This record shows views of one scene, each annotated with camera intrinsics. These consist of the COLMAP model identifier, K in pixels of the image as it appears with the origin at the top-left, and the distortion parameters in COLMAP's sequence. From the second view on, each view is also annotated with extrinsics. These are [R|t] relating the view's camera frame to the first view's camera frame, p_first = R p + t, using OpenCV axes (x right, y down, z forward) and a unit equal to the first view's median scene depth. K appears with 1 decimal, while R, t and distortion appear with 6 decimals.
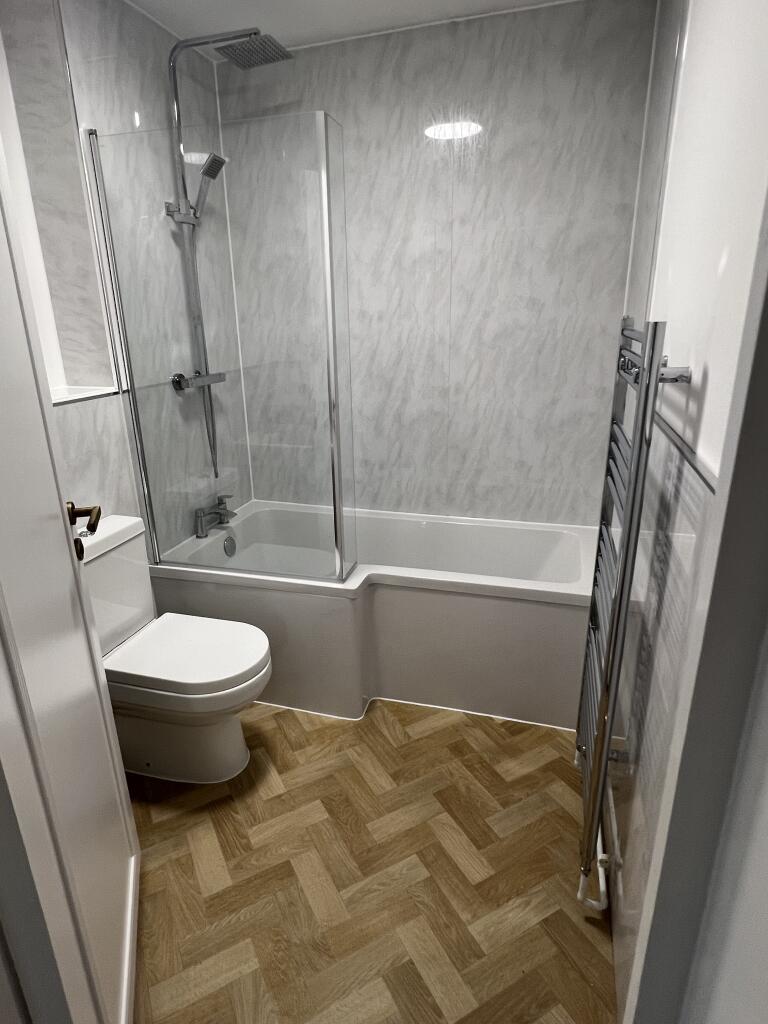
lens RADIAL K [[574.8, 0, 385.9], [0, 574.8, 510.6], [0, 0, 1]] dist [-0.018848, -0.001544]
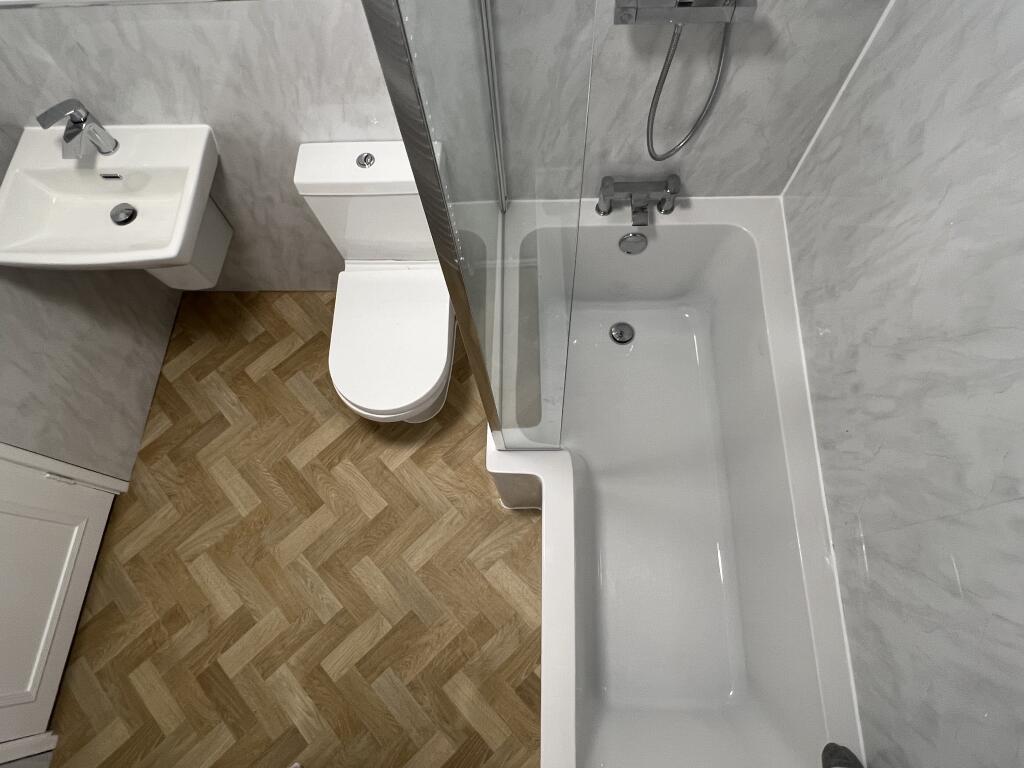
lens RADIAL K [[574.8, 0, 513.0], [0, 574.8, 383.9], [0, 0, 1]] dist [-0.018848, -0.001544]
pose [[0.255220, 0.901189, -0.350315, 0.138330], [-0.272476, 0.414666, 0.868221, -0.691594], [0.927696, -0.126135, 0.351384, 0.969737]]
